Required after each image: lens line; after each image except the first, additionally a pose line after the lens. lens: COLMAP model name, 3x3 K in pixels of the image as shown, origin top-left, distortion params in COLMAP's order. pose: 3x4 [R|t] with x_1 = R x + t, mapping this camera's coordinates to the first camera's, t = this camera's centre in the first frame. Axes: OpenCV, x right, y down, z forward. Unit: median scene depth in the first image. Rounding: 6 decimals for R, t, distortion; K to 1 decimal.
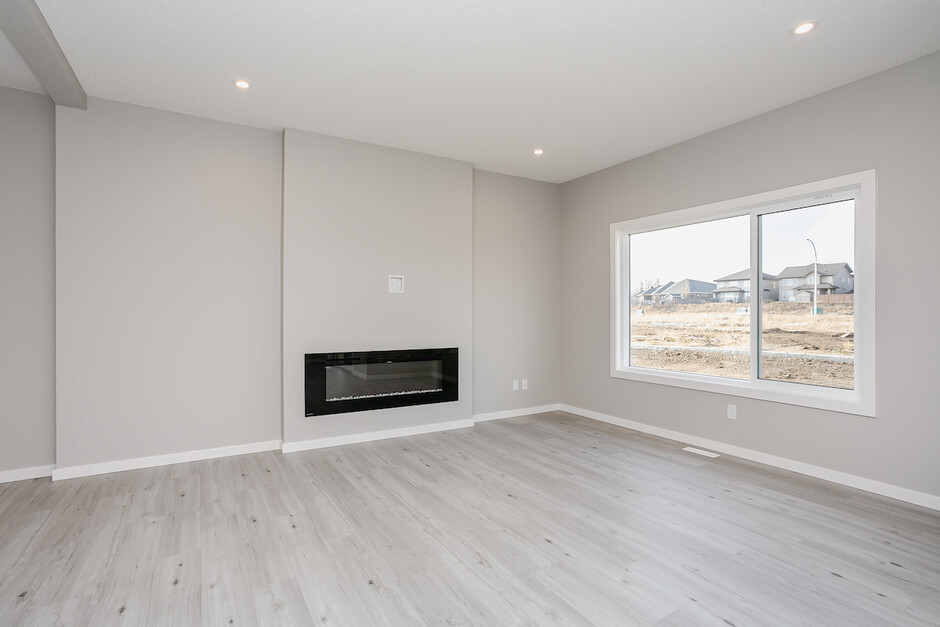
lens RADIAL K [[458.2, 0, 464.3], [0, 458.2, 315.0], [0, 0, 1]] dist [-0.023173, 0.009361]
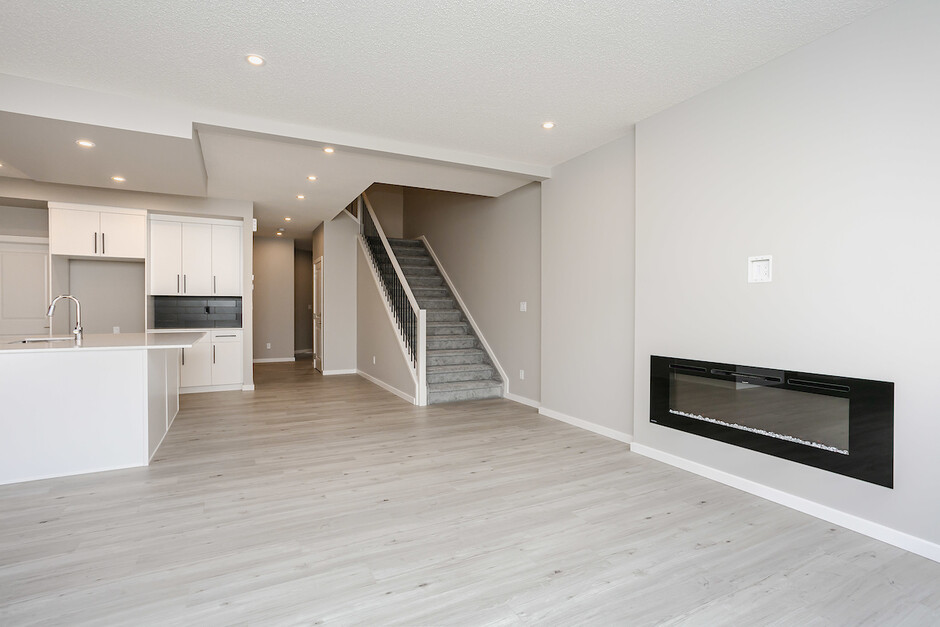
lens RADIAL K [[458.2, 0, 465.9], [0, 458.2, 312.9], [0, 0, 1]] dist [-0.023173, 0.009361]
pose [[-0.069731, 0.007223, -0.997540, 0.704513], [-0.005234, 0.999957, 0.007606, -0.007803], [0.997552, 0.005752, -0.069690, 0.788765]]
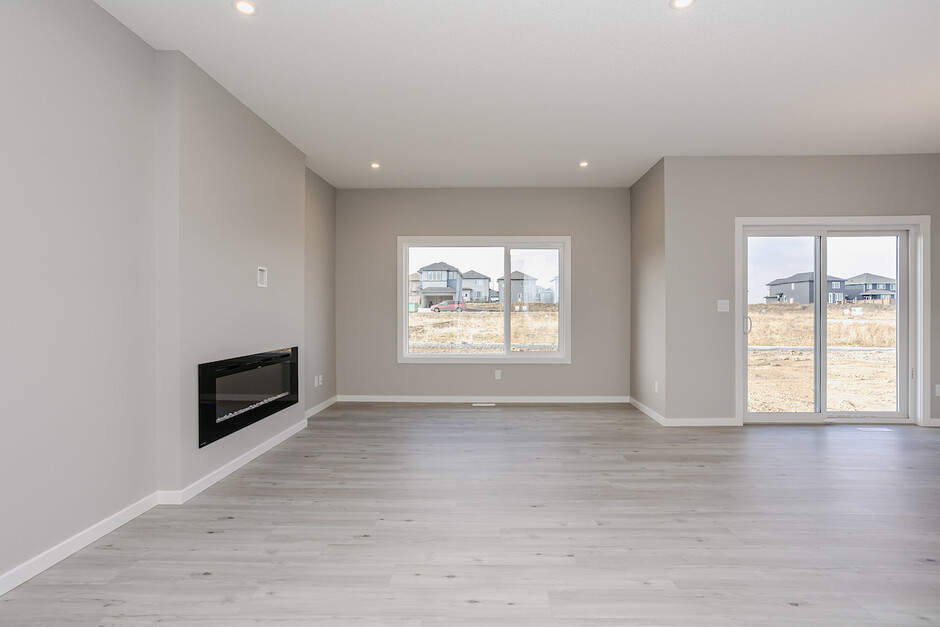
lens RADIAL K [[458.2, 0, 489.9], [0, 458.2, 311.2], [0, 0, 1]] dist [-0.023173, 0.009361]
pose [[0.521544, -0.002722, 0.853220, -0.846516], [0.004477, 0.999990, 0.000454, -0.000687], [-0.853213, 0.003583, 0.521551, 0.231365]]
